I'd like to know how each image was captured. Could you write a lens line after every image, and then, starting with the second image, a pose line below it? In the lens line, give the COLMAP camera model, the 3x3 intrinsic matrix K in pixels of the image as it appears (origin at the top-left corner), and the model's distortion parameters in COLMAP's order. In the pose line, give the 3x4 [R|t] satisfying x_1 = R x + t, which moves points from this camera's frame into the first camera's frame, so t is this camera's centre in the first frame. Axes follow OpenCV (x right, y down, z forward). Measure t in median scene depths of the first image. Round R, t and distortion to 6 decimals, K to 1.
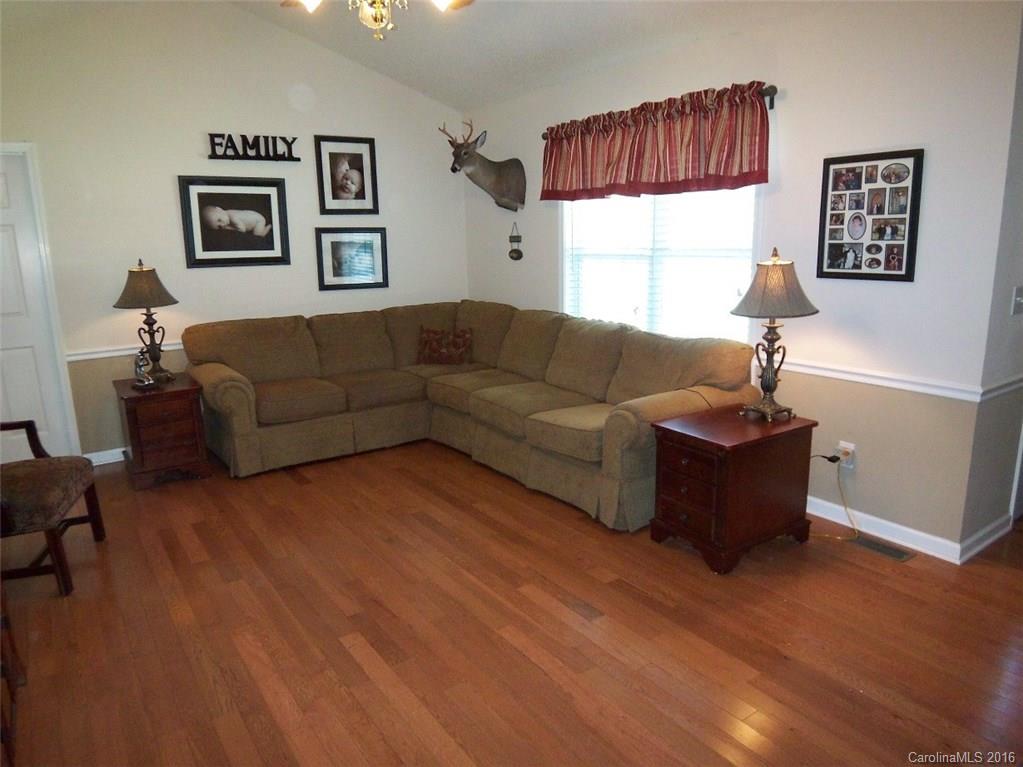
lens RADIAL K [[687.9, 0, 511.5], [0, 687.9, 383.5], [0, 0, 1]] dist [-0.008558, -0.041478]
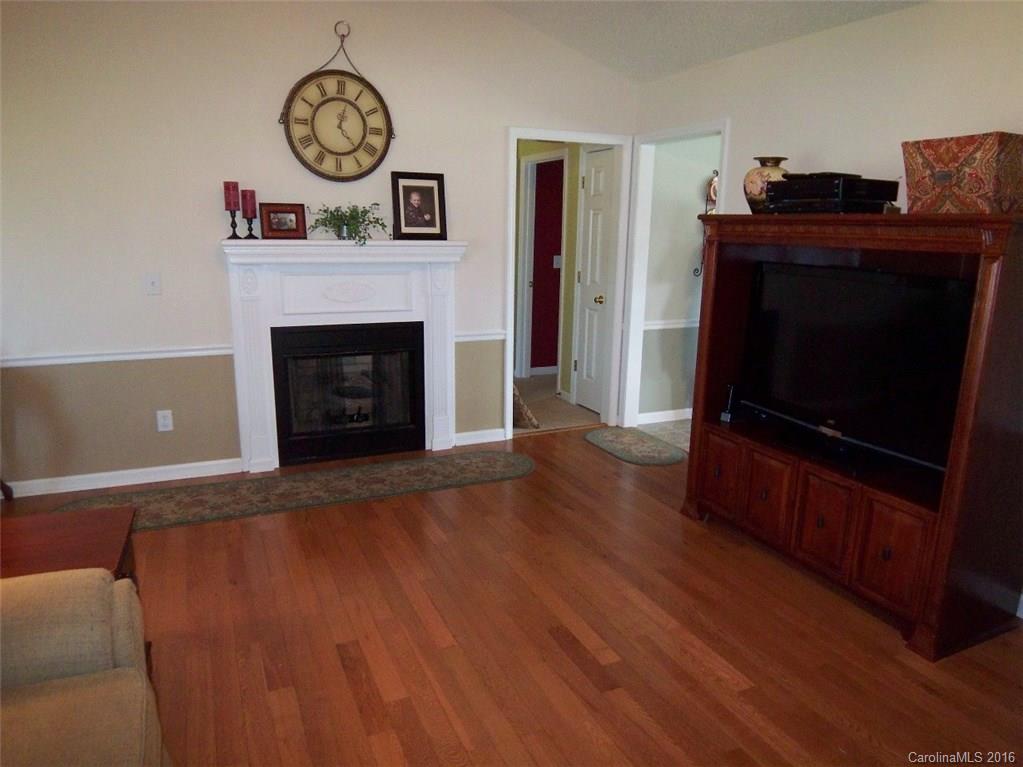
lens RADIAL K [[687.9, 0, 511.5], [0, 687.9, 383.5], [0, 0, 1]] dist [-0.008558, -0.041478]
pose [[-0.986757, -0.033015, 0.158808, -0.221255], [0.037064, 0.907268, 0.418916, -0.341034], [-0.157912, 0.419254, -0.894030, 1.577217]]
